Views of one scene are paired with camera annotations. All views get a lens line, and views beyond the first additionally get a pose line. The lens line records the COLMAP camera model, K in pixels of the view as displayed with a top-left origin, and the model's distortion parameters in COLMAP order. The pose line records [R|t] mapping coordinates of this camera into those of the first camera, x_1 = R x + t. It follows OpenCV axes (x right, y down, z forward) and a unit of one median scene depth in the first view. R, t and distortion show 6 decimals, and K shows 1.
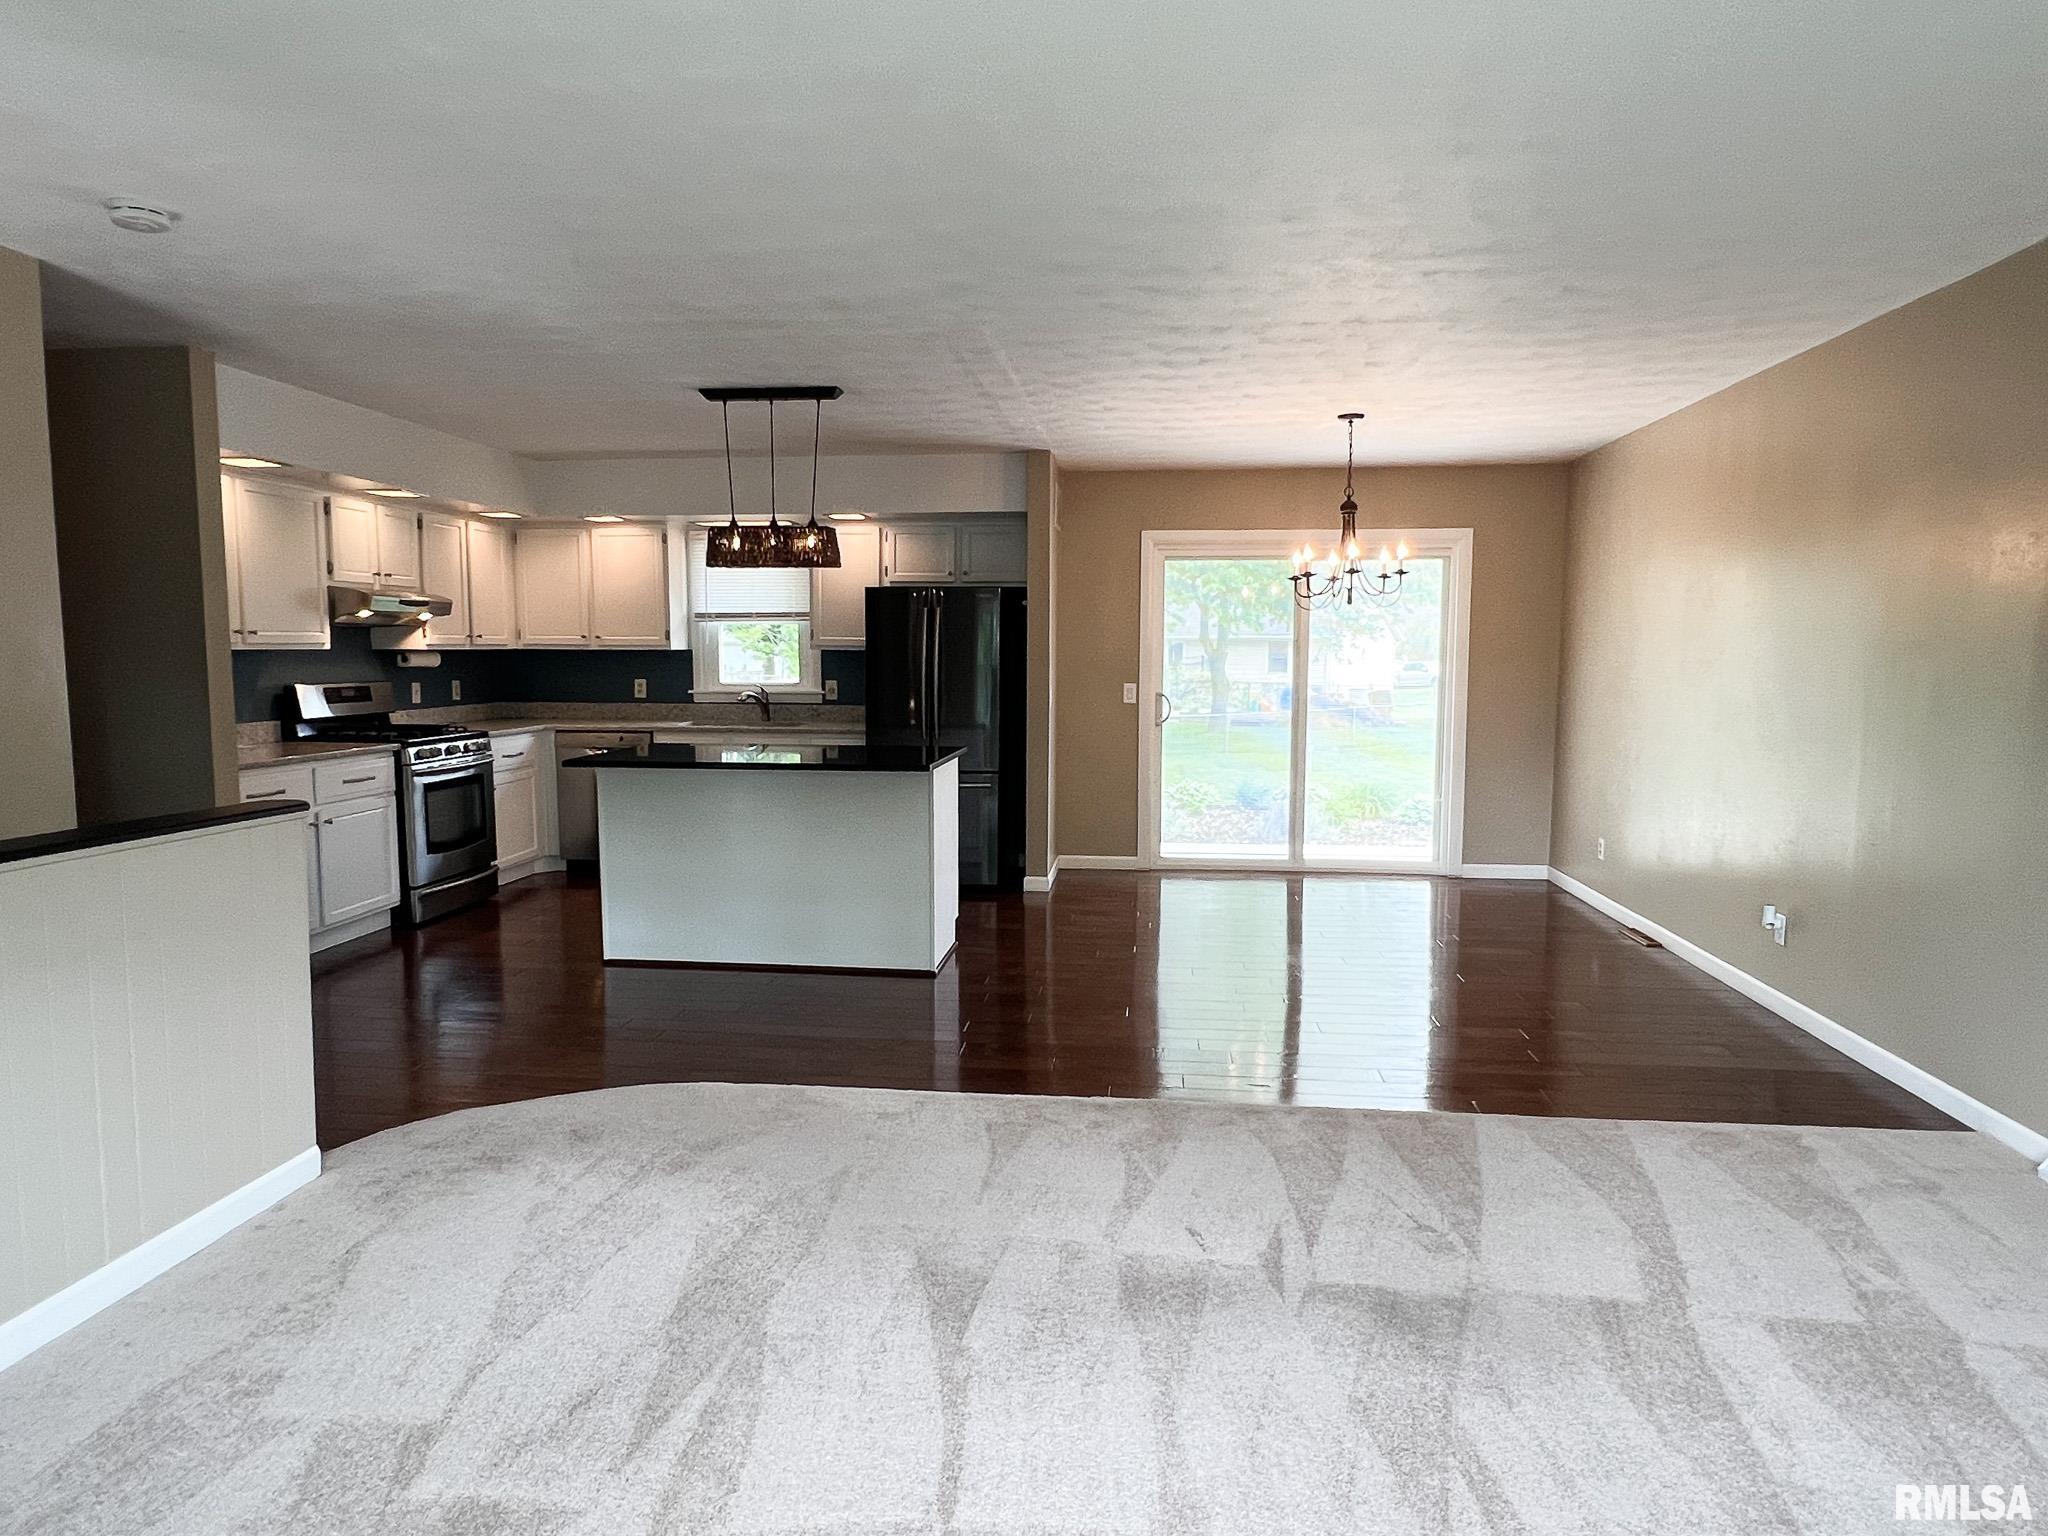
lens RADIAL K [[1226.0, 0, 1024.0], [0, 1226.0, 768.0], [0, 0, 1]] dist [0.000244, -0.000018]
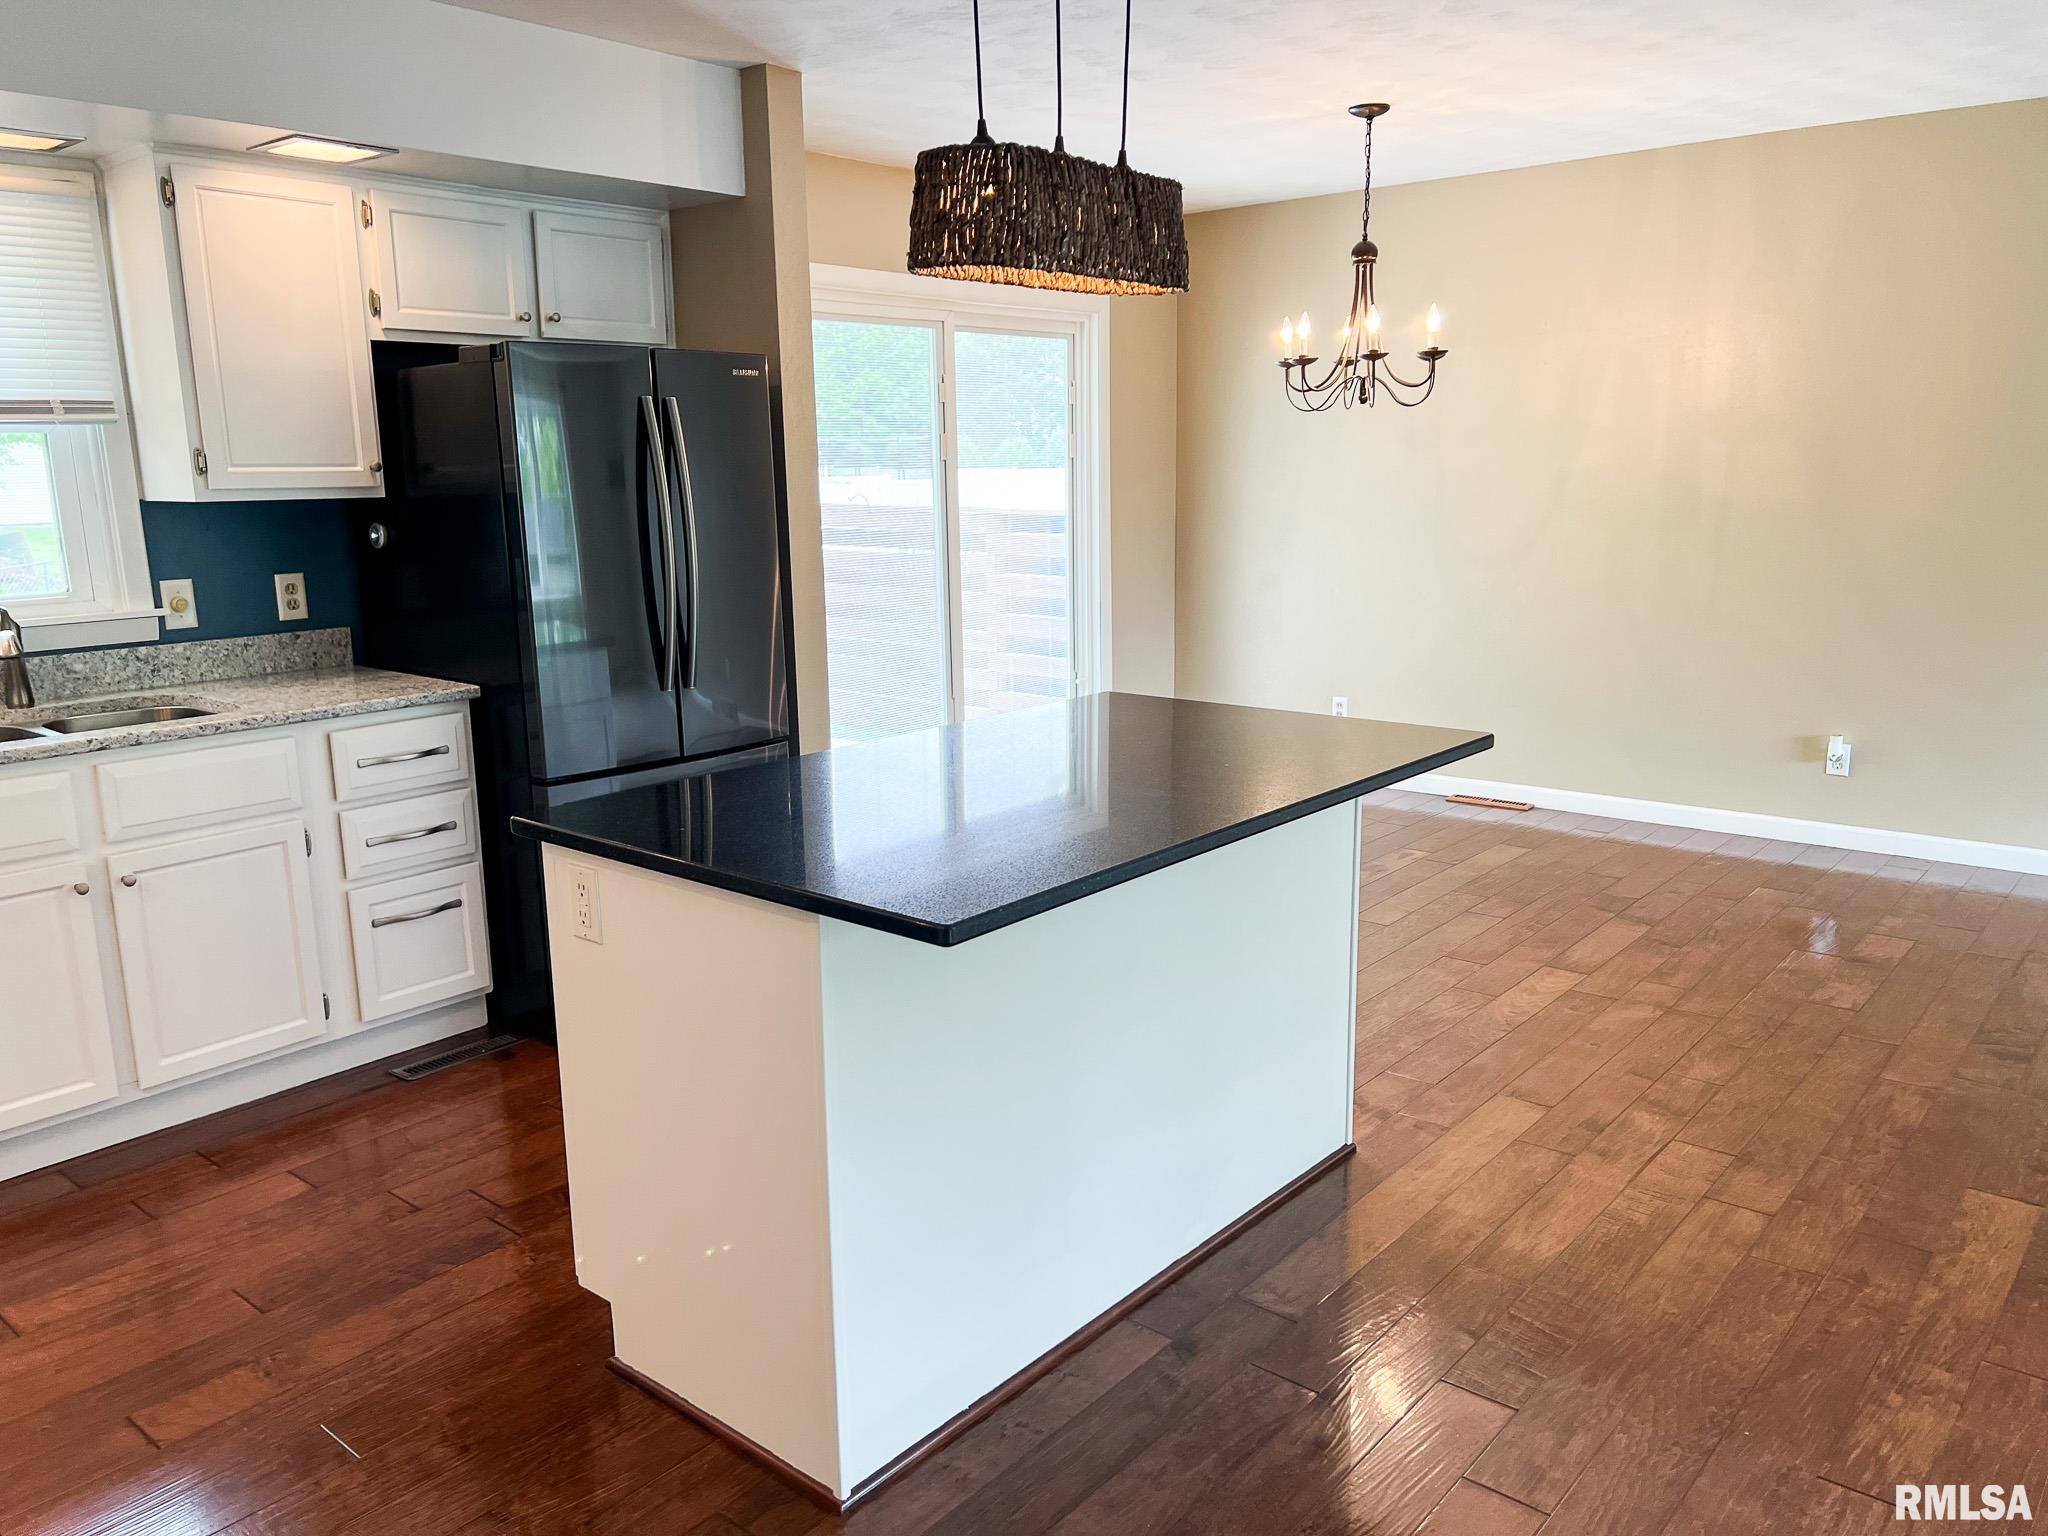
lens RADIAL K [[1542.1, 0, 1024.0], [0, 1542.1, 768.0], [0, 0, 1]] dist [0.012906, 0.002432]
pose [[0.566661, -0.176349, 0.804858, -0.455001], [0.094988, 0.984296, 0.148789, -0.066562], [-0.818458, -0.007861, 0.574513, 0.544394]]
